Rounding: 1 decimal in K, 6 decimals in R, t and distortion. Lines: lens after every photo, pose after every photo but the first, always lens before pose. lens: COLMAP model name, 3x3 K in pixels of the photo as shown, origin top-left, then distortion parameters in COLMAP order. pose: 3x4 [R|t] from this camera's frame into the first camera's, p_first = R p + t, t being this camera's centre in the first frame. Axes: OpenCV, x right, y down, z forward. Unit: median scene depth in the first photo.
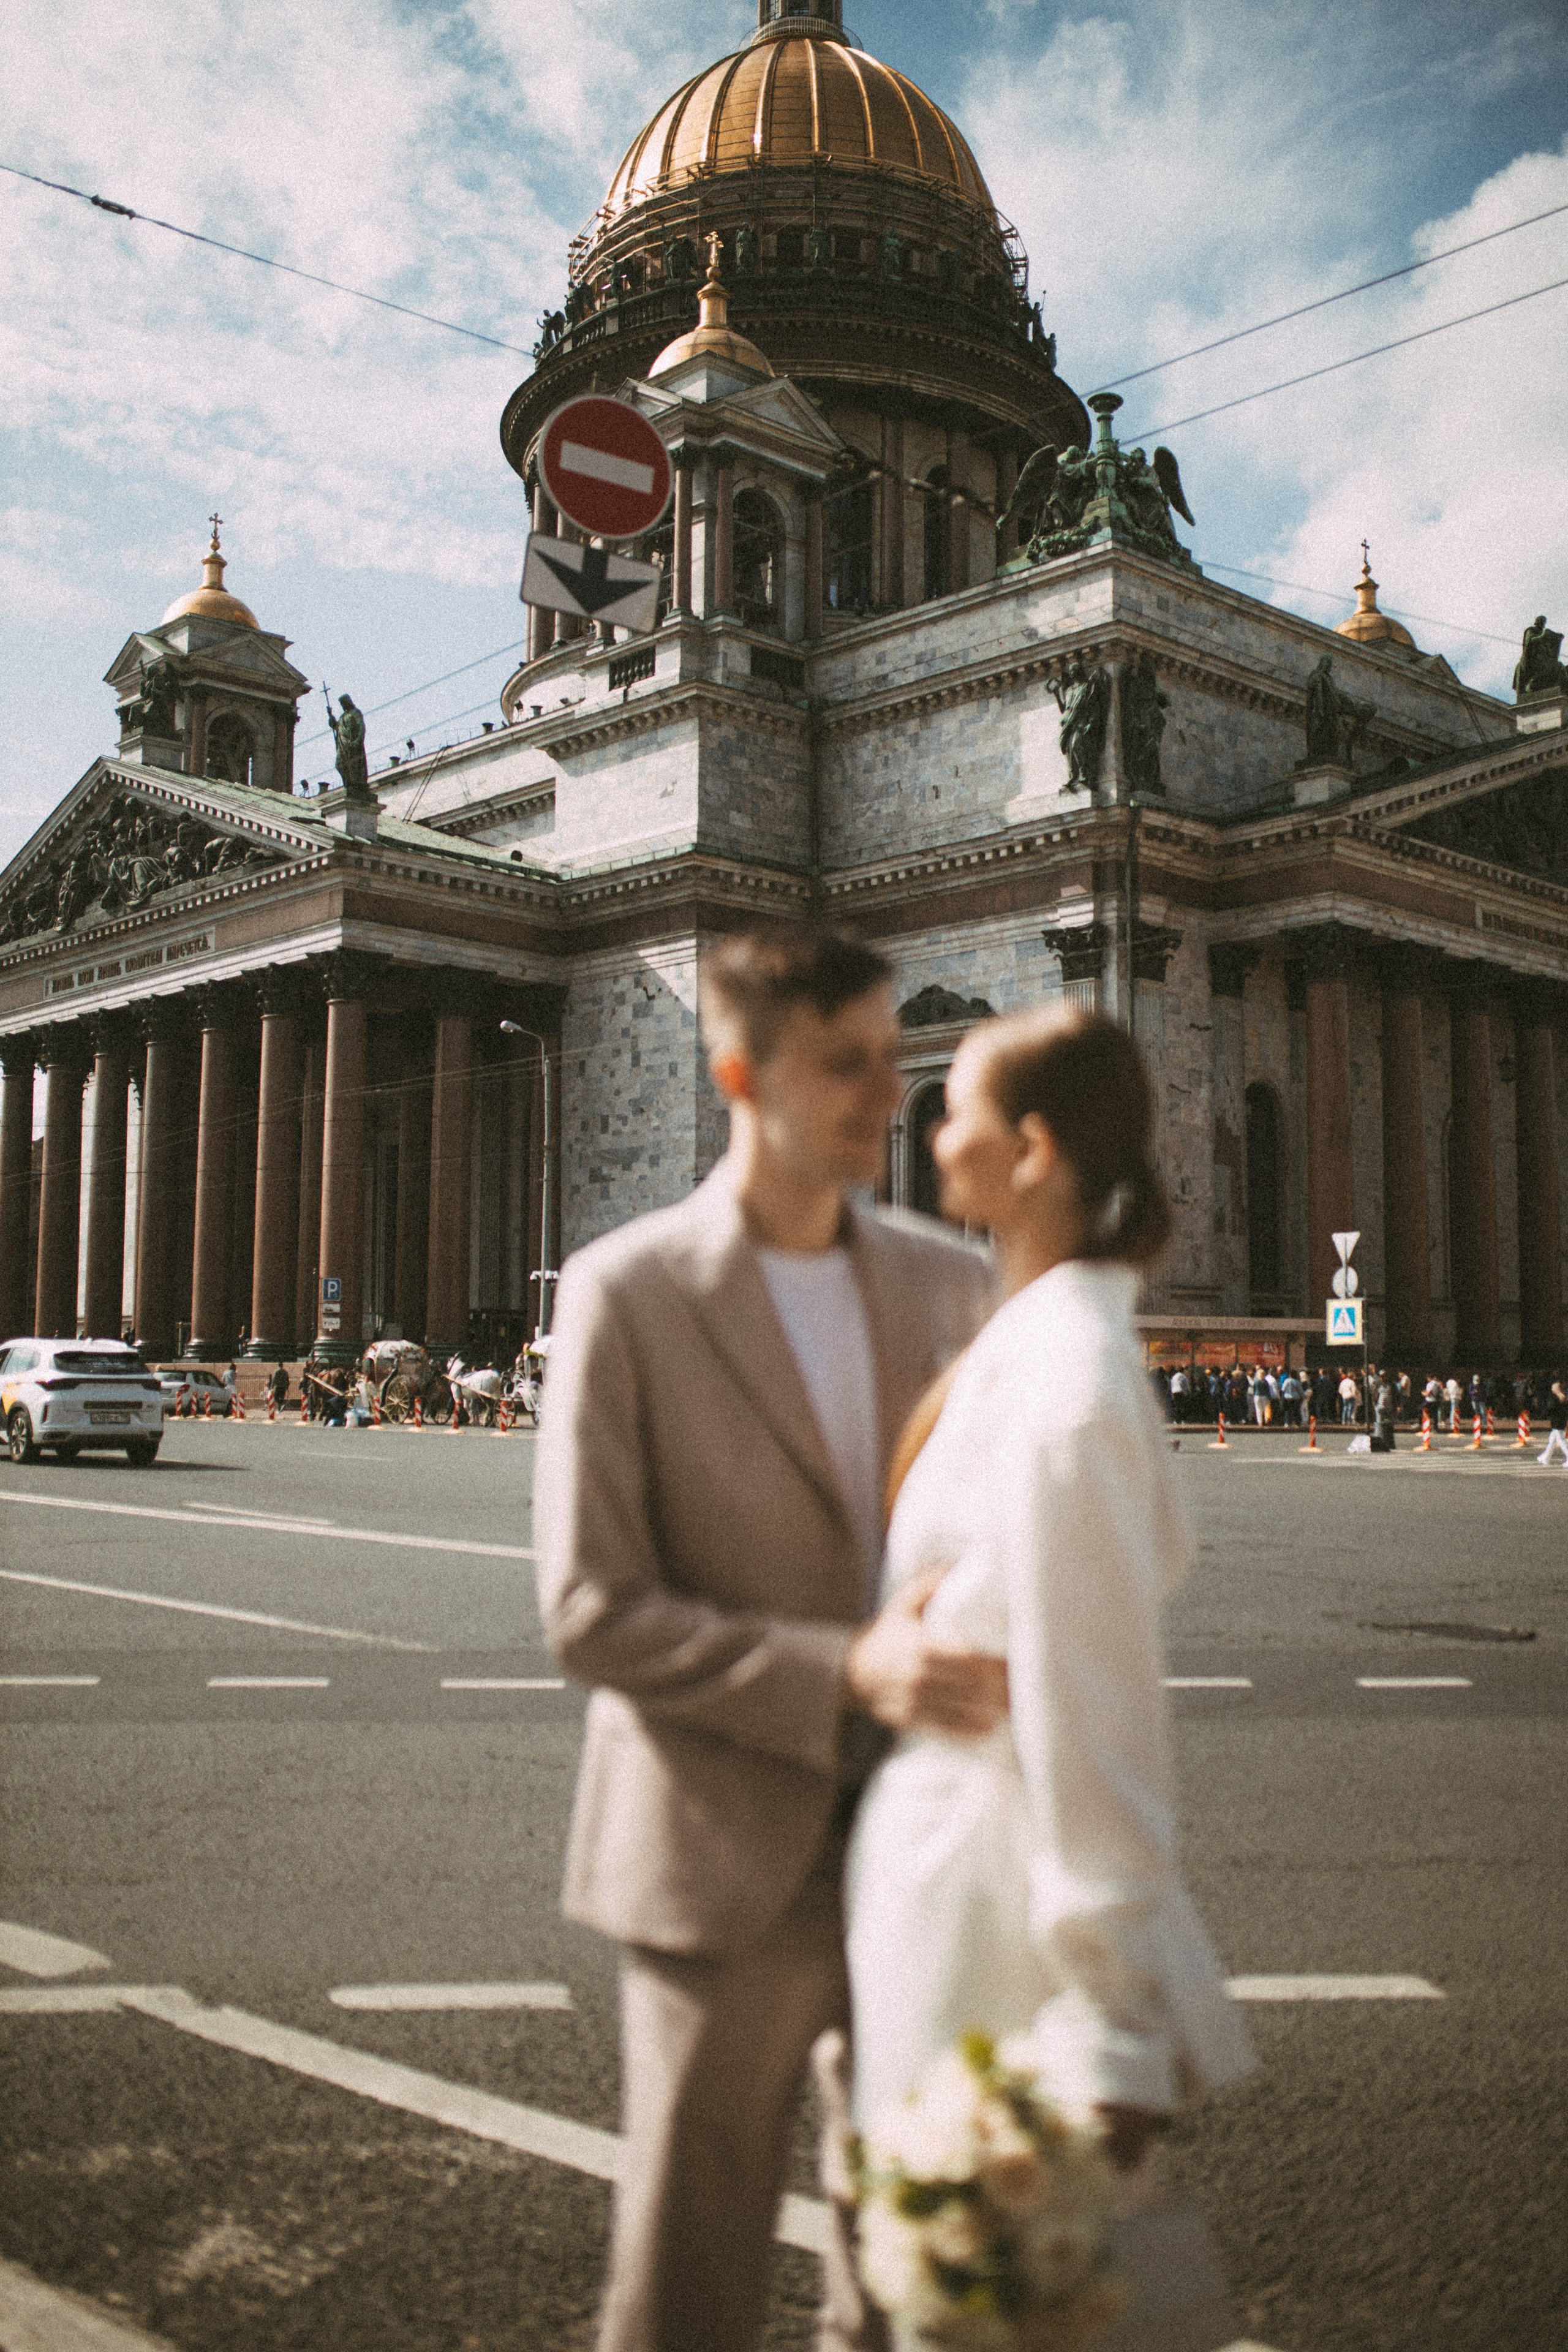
lens RADIAL K [[2351.6, 0, 784.0], [0, 2351.6, 1176.0], [0, 0, 1]] dist [0.011631, 1.112183]
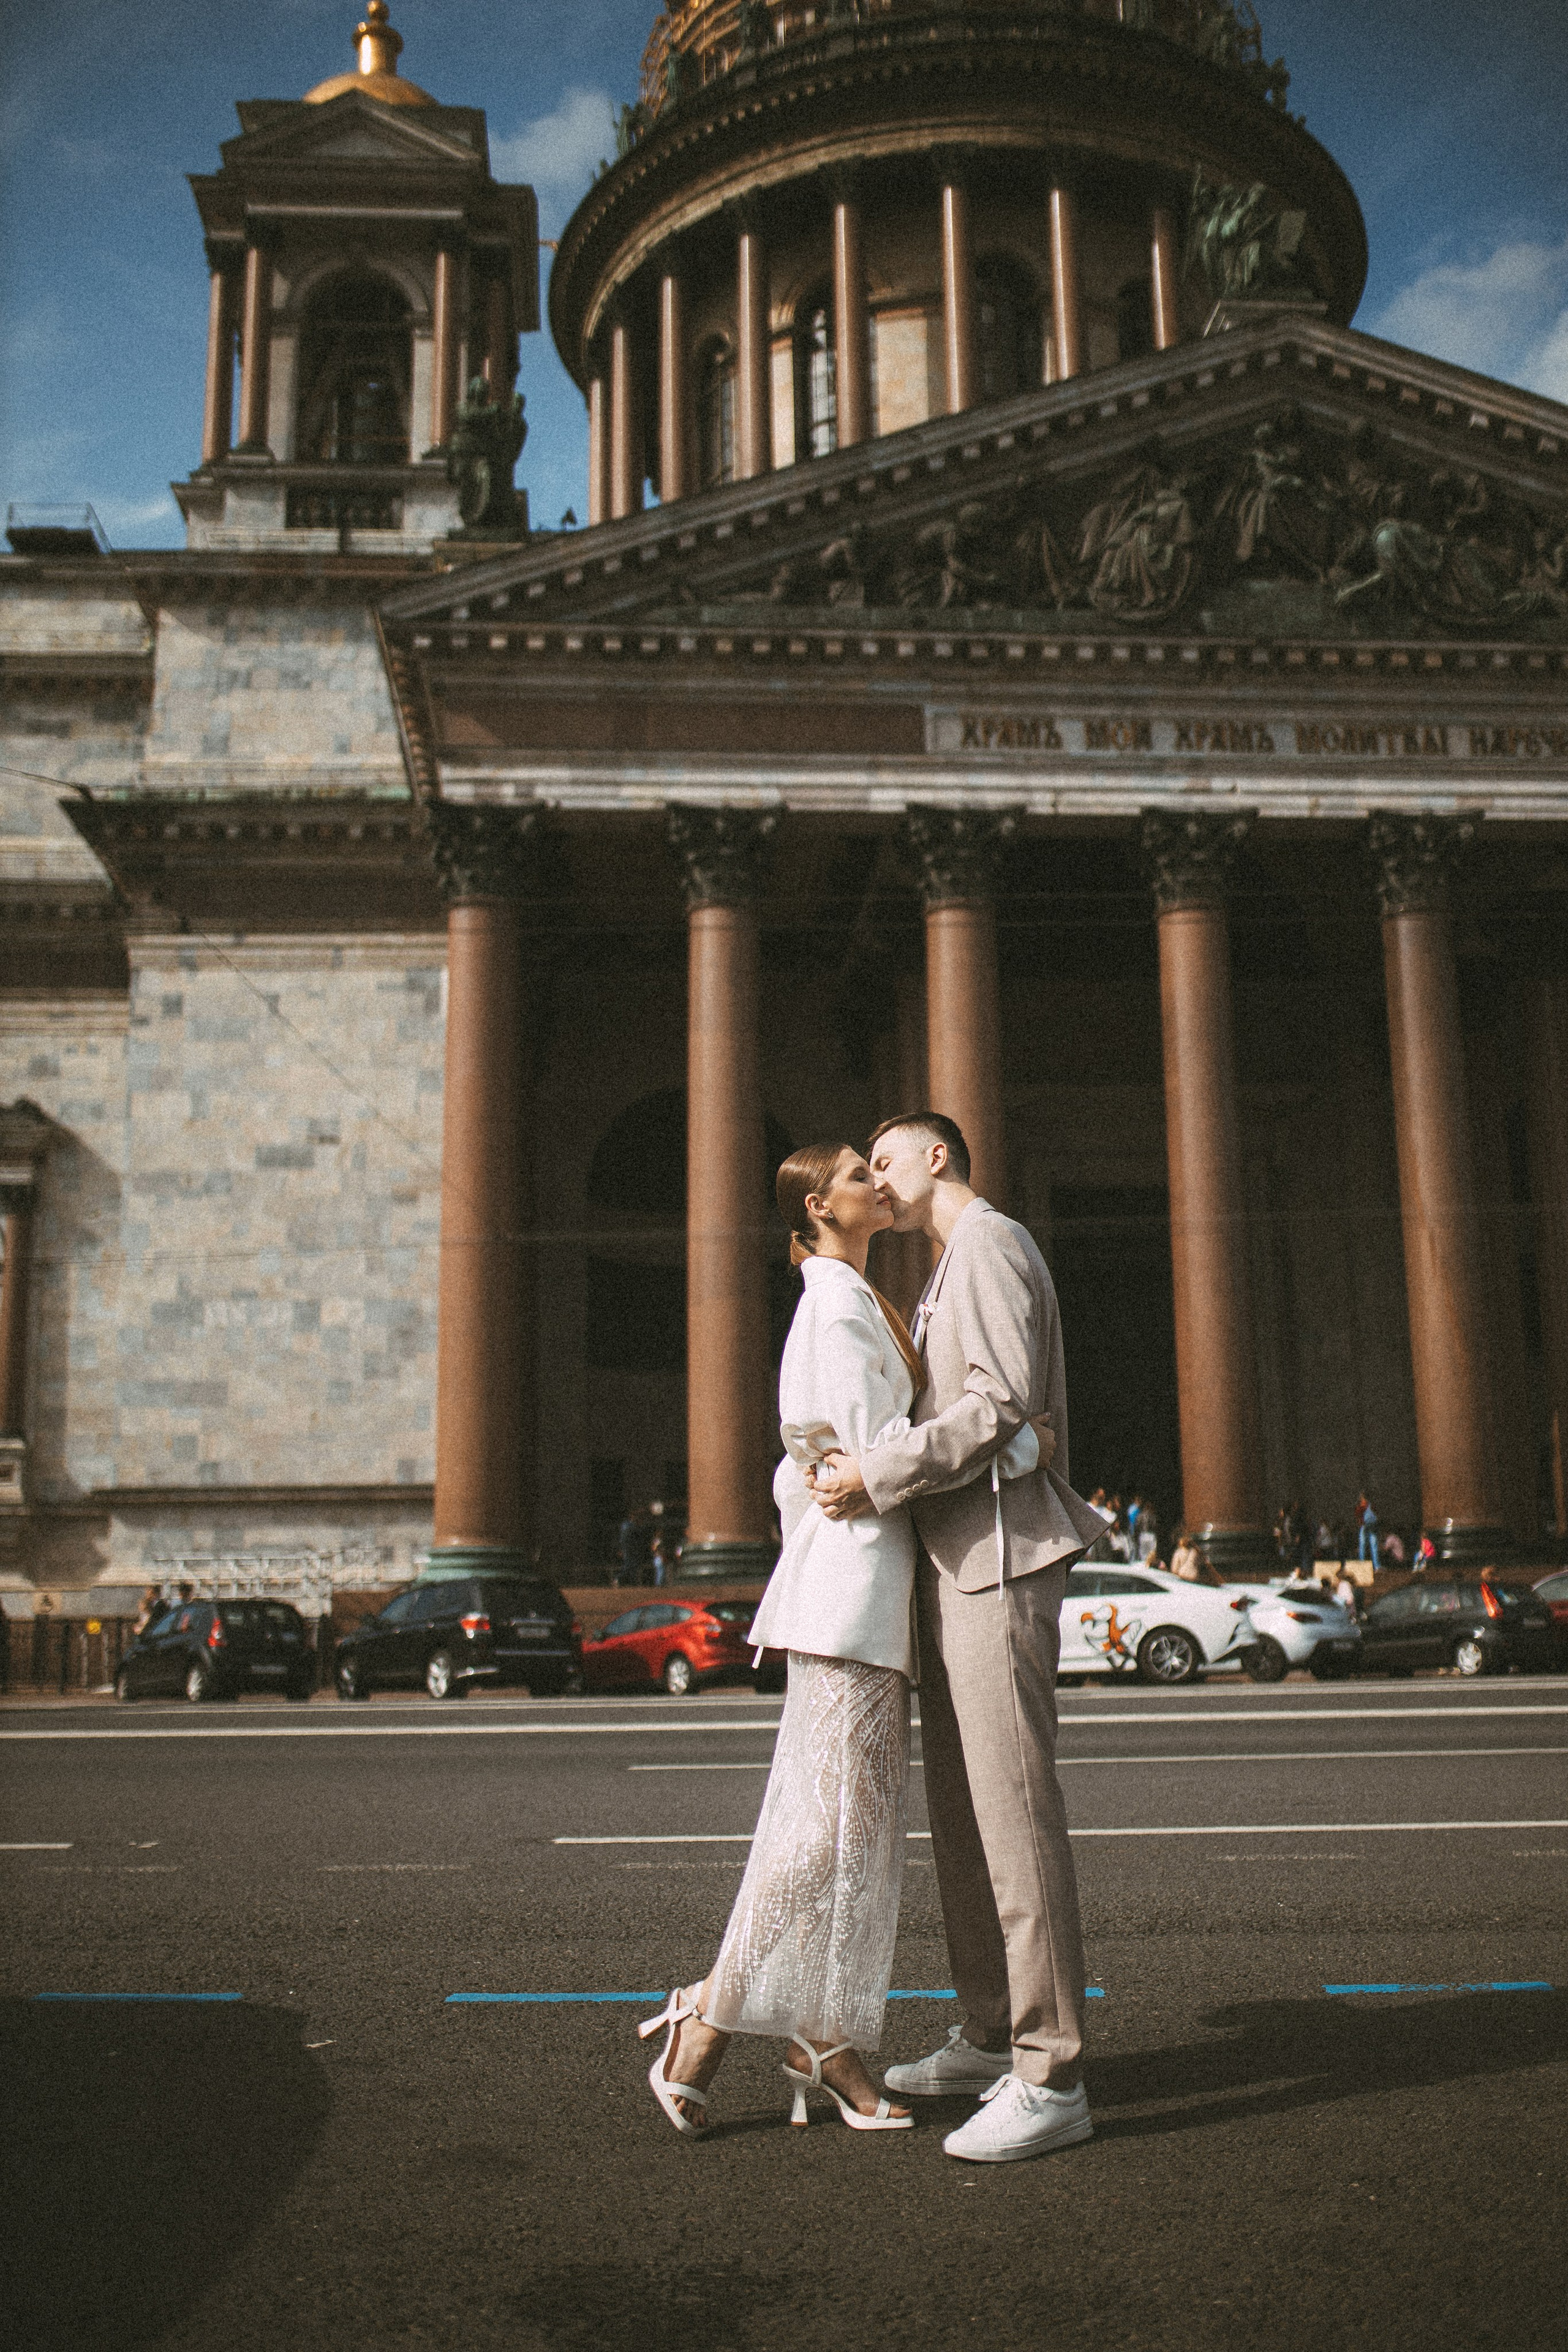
lens RADIAL K [[2288.4, 0, 784.0], [0, 2288.4, 1176.0], [0, 0, 1]] dist [-0.197609, 1.012702]
pose [[0.643651, 0.146508, 0.751165, -0.627418], [-0.067868, 0.988565, -0.134656, 0.059881], [-0.762304, 0.035692, 0.646234, 0.752090]]
